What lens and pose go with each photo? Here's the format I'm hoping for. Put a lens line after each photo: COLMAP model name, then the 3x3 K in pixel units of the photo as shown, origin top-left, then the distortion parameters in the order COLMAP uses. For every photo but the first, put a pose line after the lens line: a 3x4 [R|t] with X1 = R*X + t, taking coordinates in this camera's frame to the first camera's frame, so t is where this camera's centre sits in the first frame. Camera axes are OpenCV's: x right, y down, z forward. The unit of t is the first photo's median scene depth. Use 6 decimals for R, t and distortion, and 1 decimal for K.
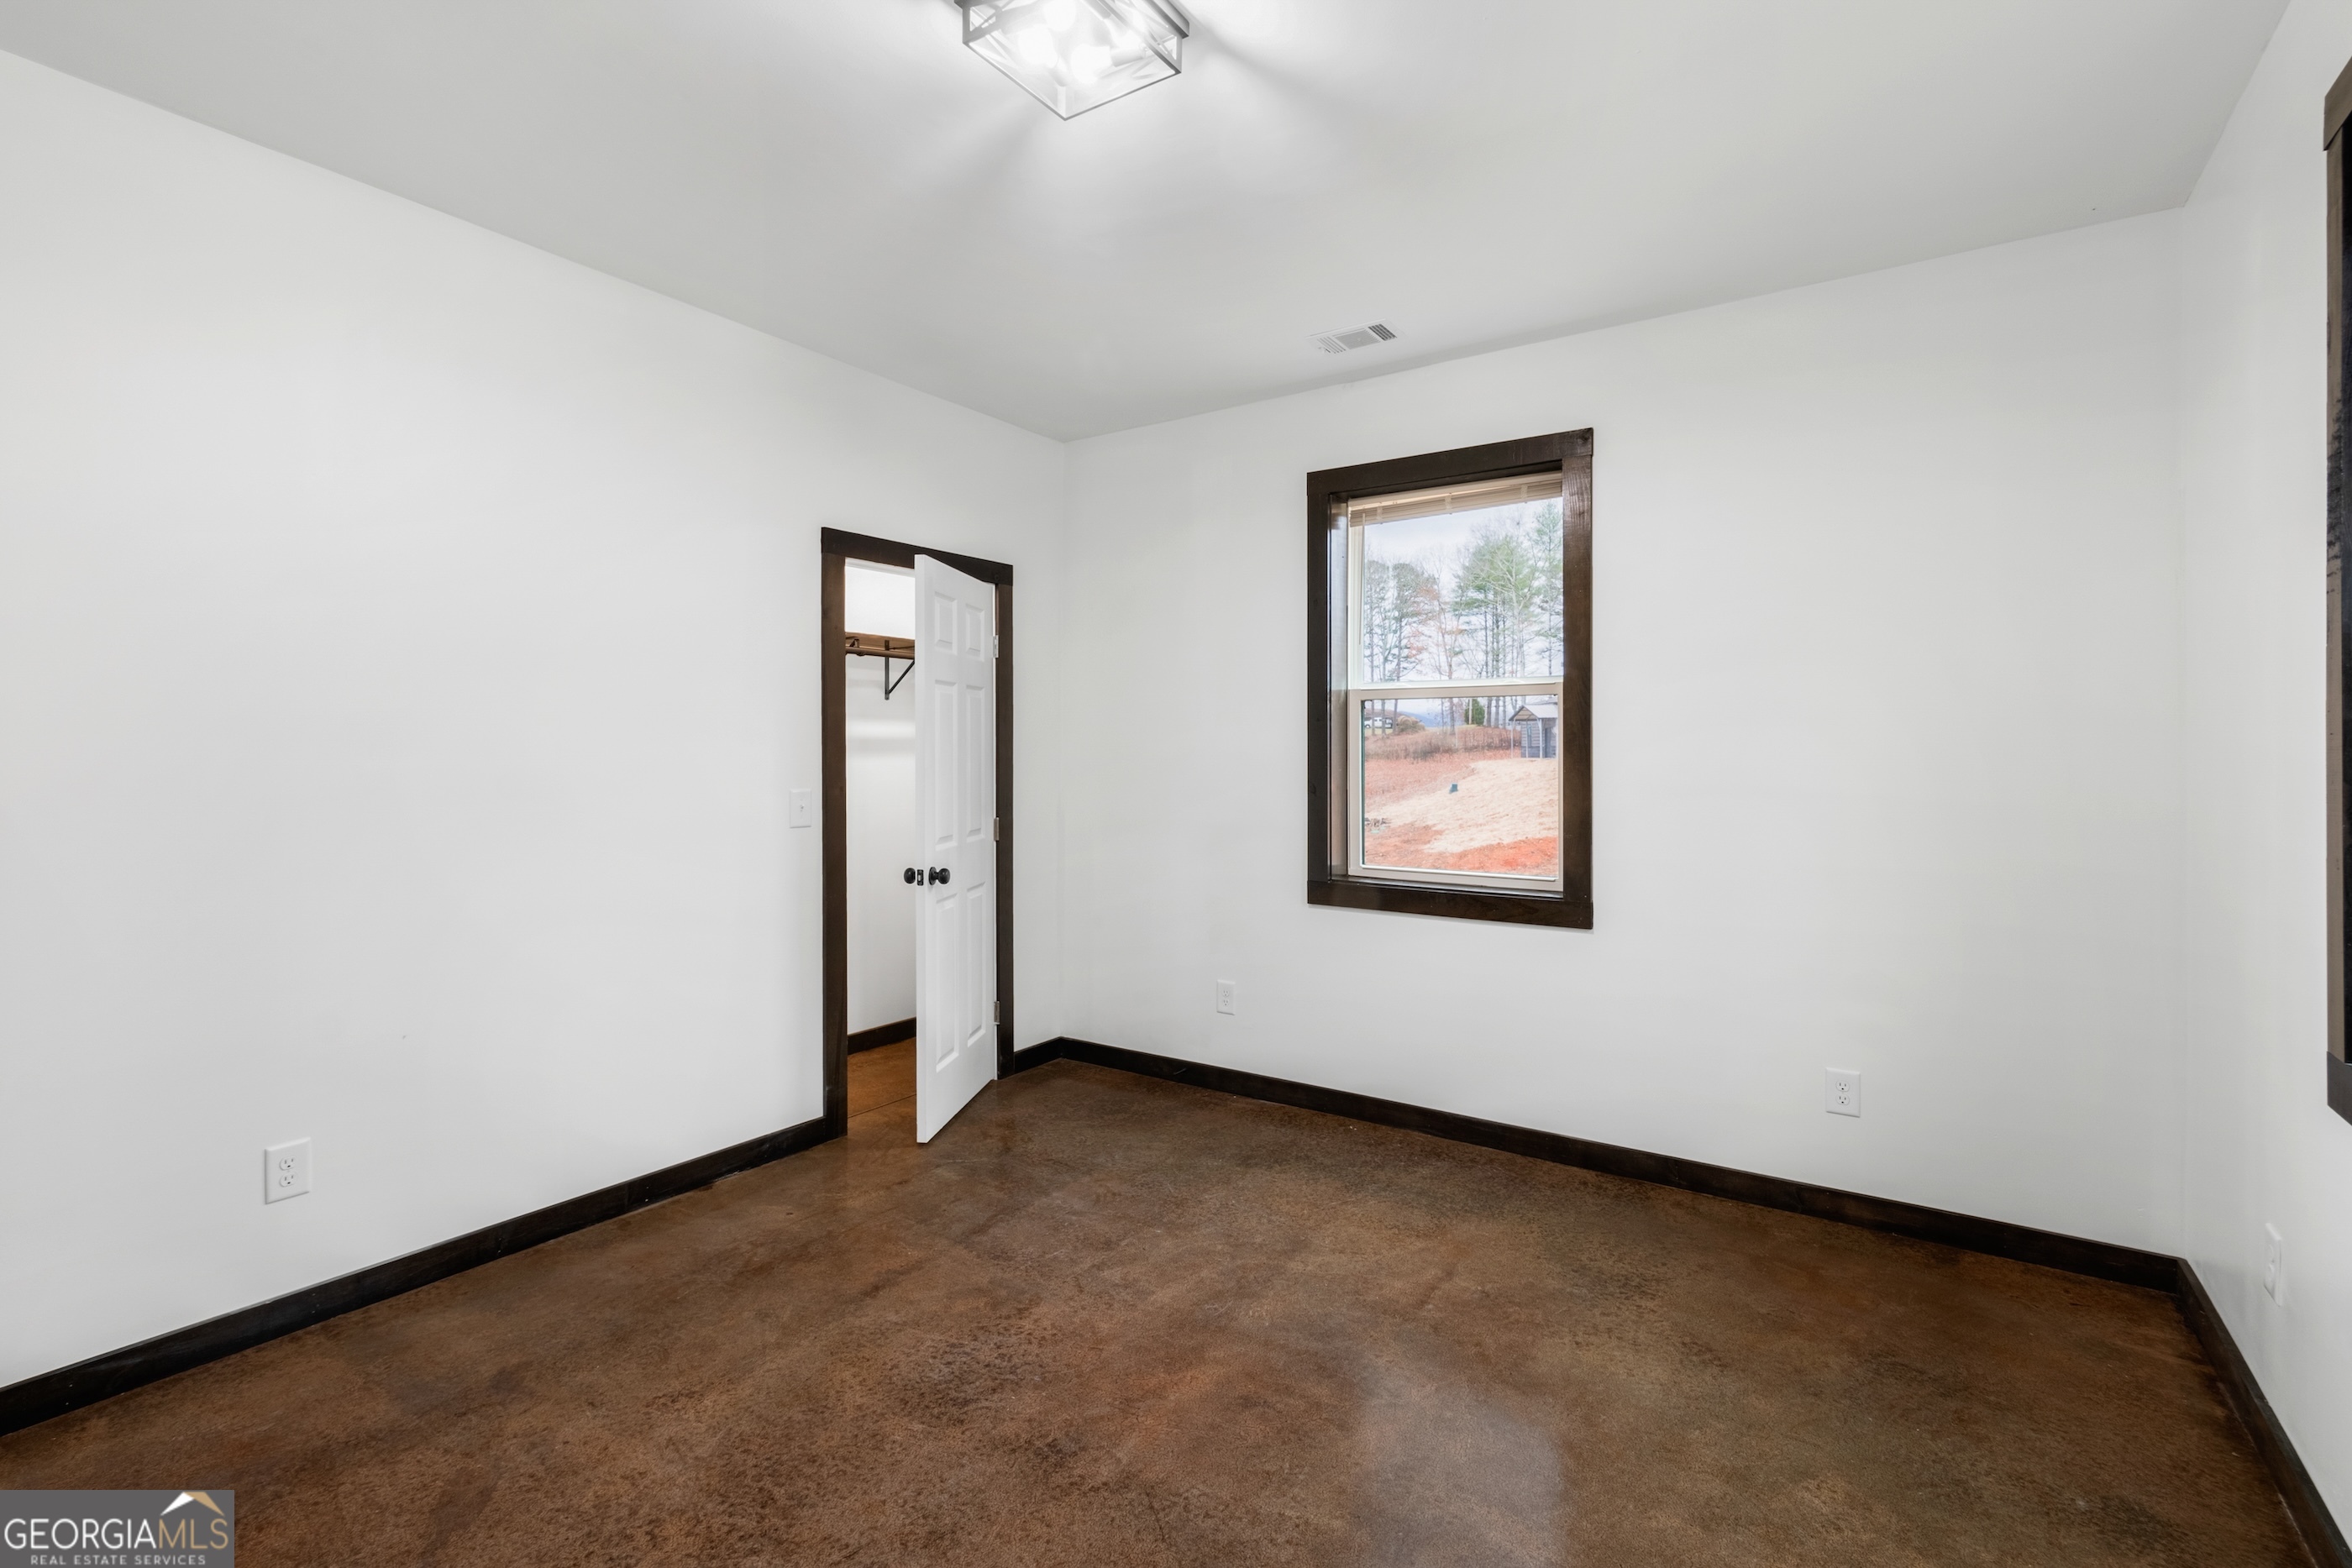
lens RADIAL K [[1068.2, 0, 1166.0], [0, 1068.2, 748.0], [0, 0, 1]] dist [0.002274, 0.000449]
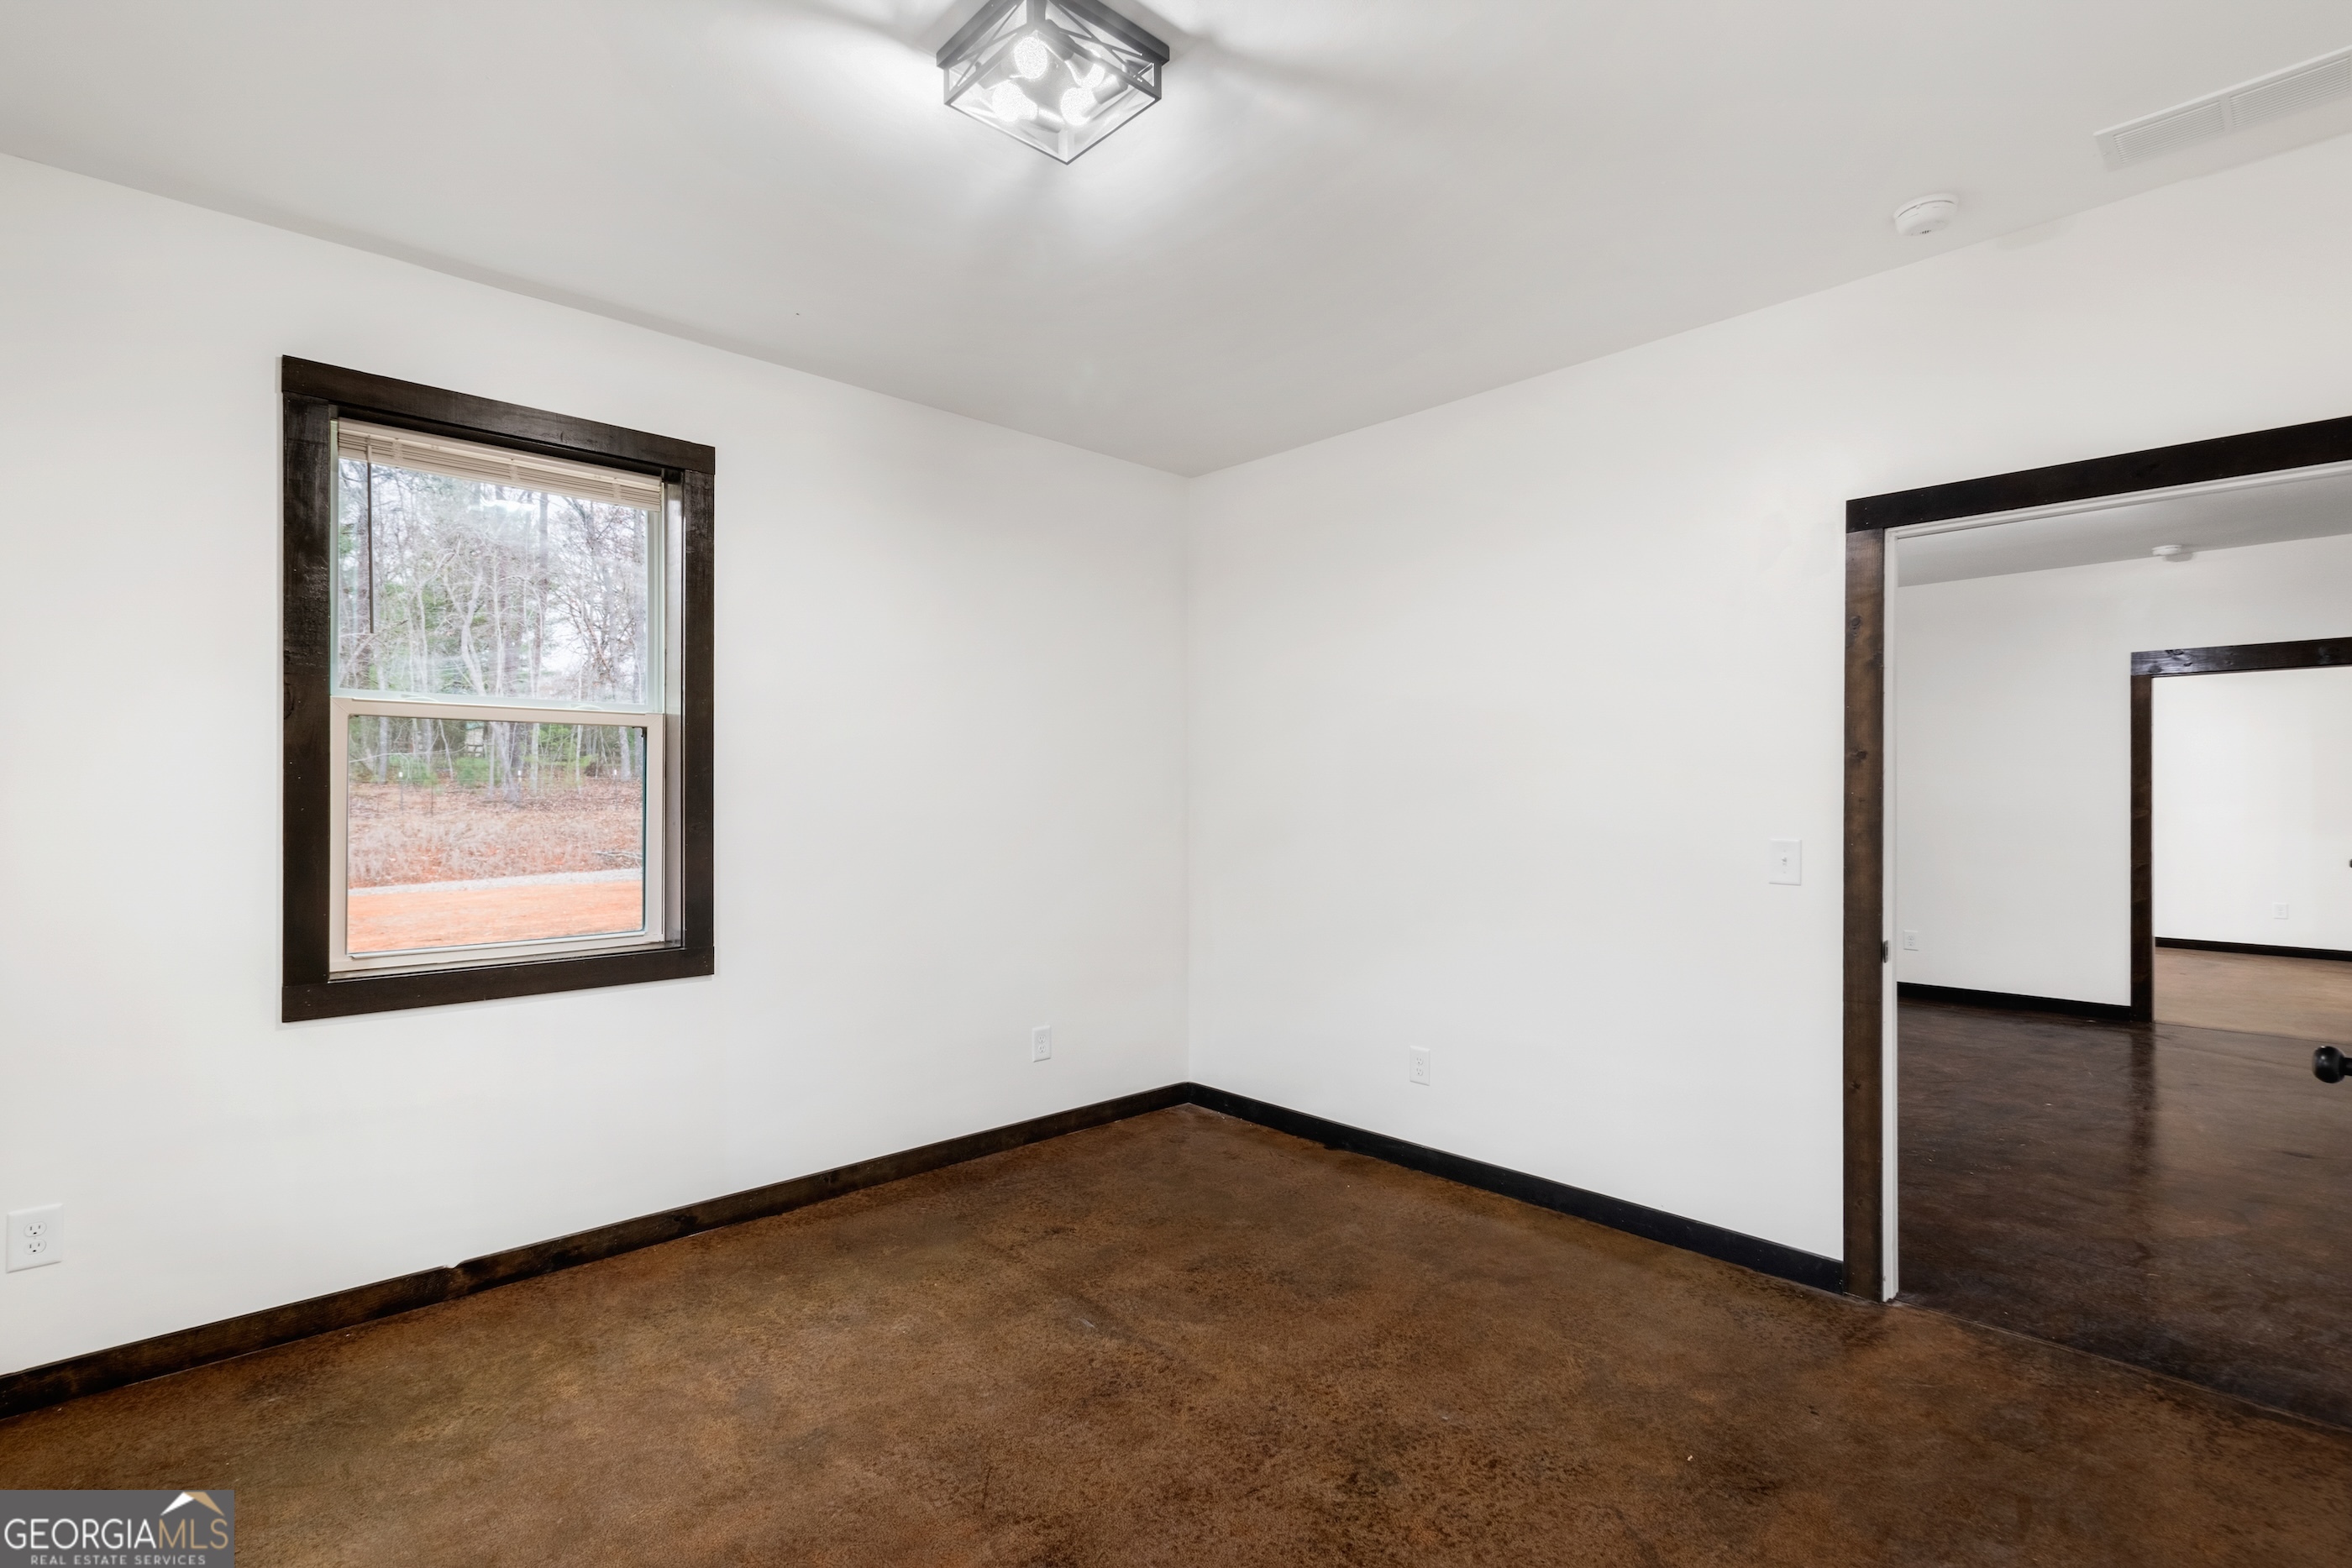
lens RADIAL K [[1077.1, 0, 1176.0], [0, 1077.1, 784.0], [0, 0, 1]] dist [-0.000136, -0.000313]
pose [[-0.977475, -0.002875, 0.211030, -0.420974], [-0.005372, 0.999922, -0.011261, 0.005136], [-0.210981, -0.012141, -0.977415, 1.997587]]
